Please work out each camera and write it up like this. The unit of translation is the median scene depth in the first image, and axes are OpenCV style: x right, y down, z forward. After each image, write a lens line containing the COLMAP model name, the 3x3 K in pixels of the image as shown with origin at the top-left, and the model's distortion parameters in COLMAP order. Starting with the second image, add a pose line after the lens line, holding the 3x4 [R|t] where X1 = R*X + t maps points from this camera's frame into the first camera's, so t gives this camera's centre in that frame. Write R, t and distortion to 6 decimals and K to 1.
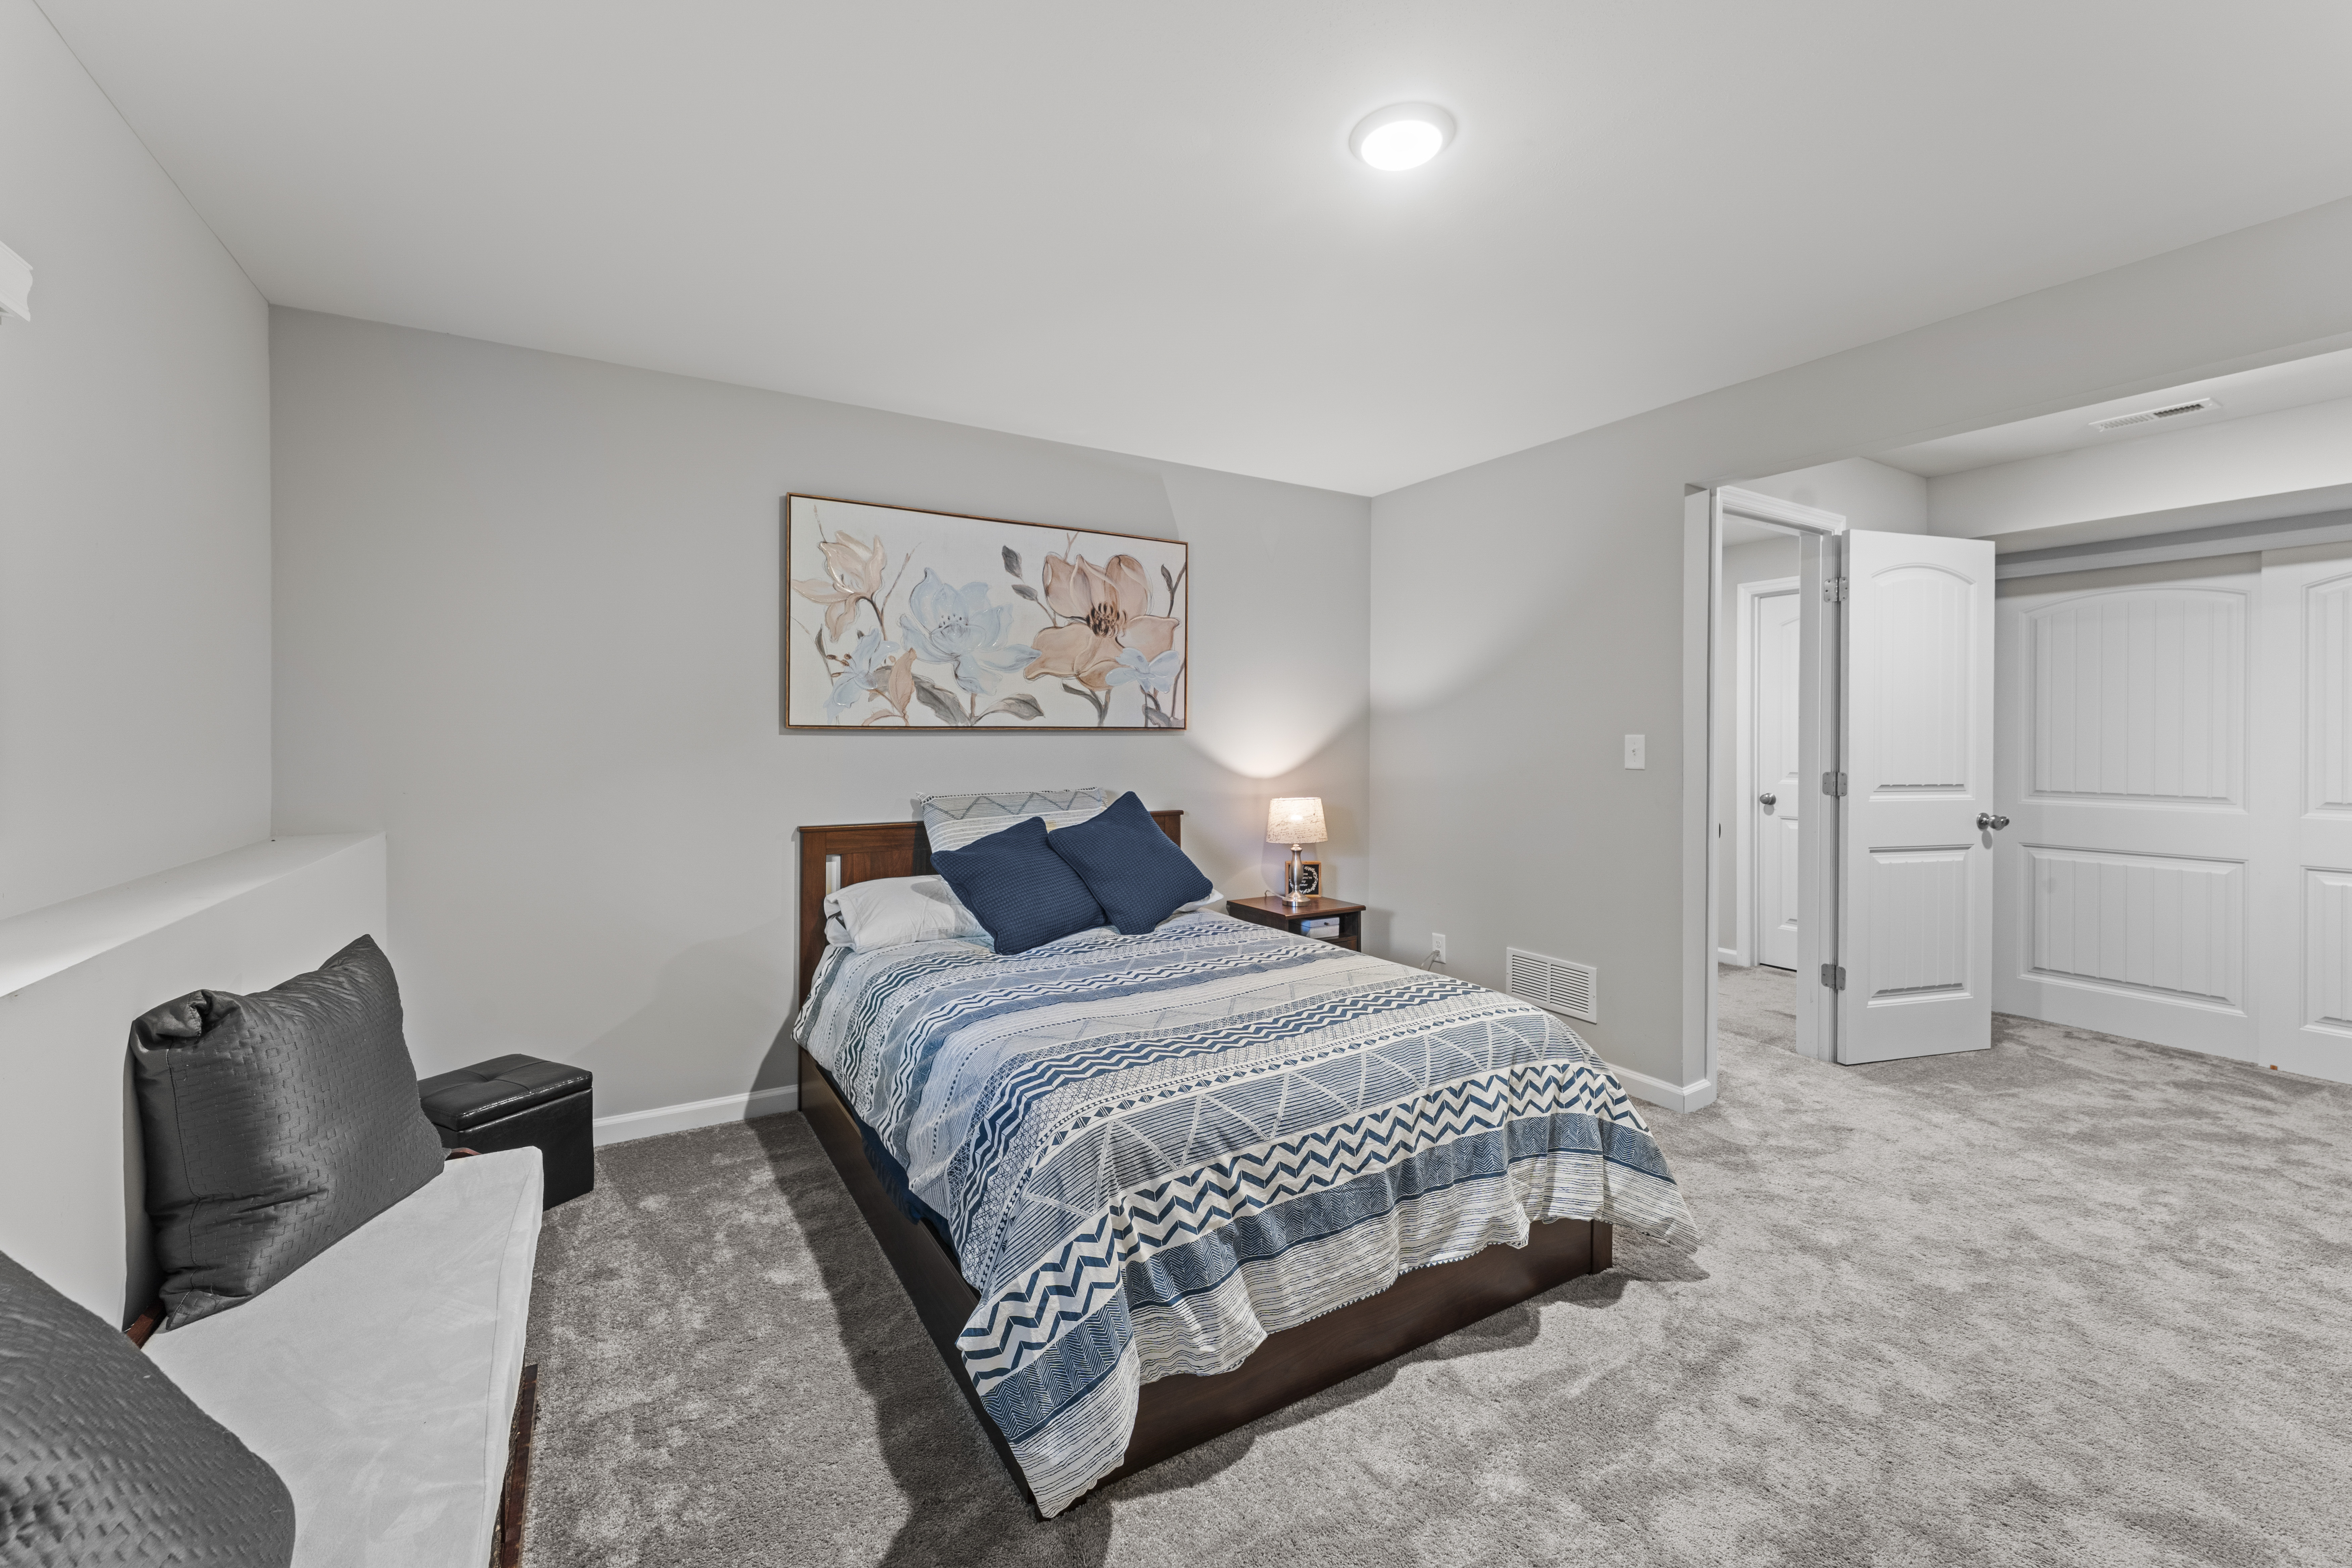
lens RADIAL K [[957.5, 0, 1184.6], [0, 957.5, 760.8], [0, 0, 1]] dist [-0.000895, -0.000340]
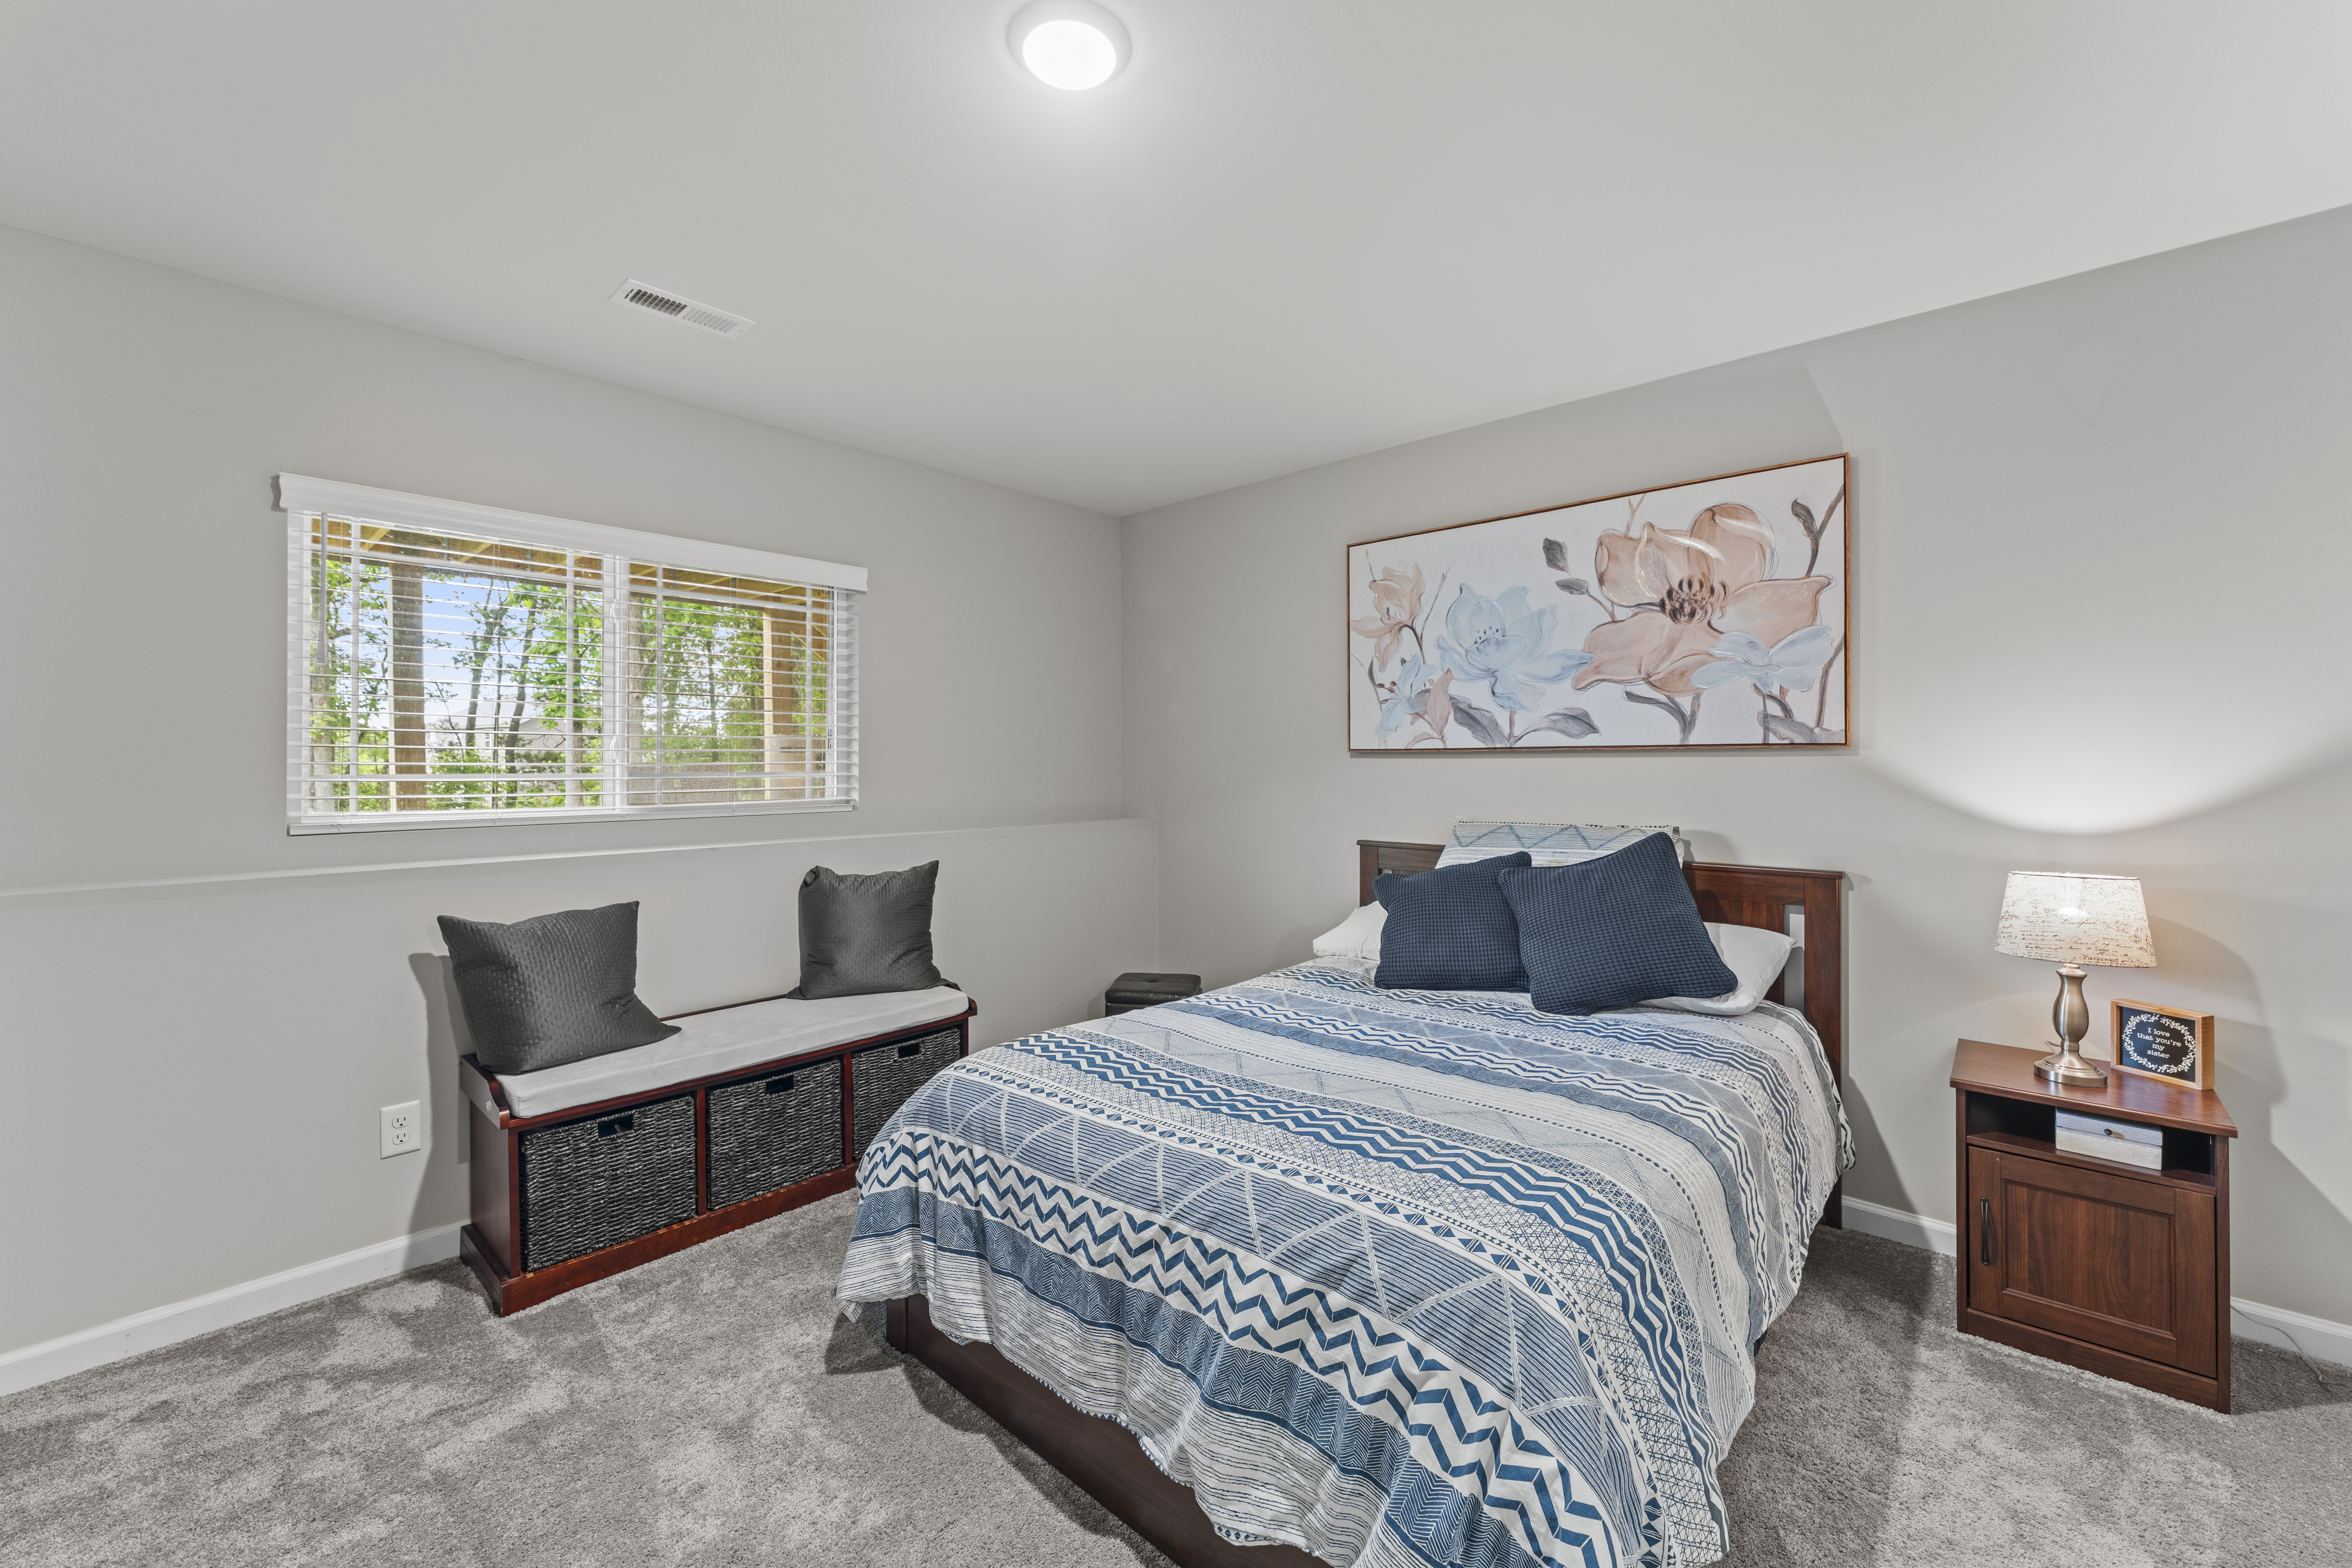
lens RADIAL K [[957.5, 0, 1182.2], [0, 957.5, 773.1], [0, 0, 1]] dist [-0.000895, -0.000340]
pose [[0.269414, 0.009638, -0.962976, 0.565906], [-0.021923, 0.999752, 0.003872, -0.008487], [0.962775, 0.020068, 0.269558, 0.459697]]
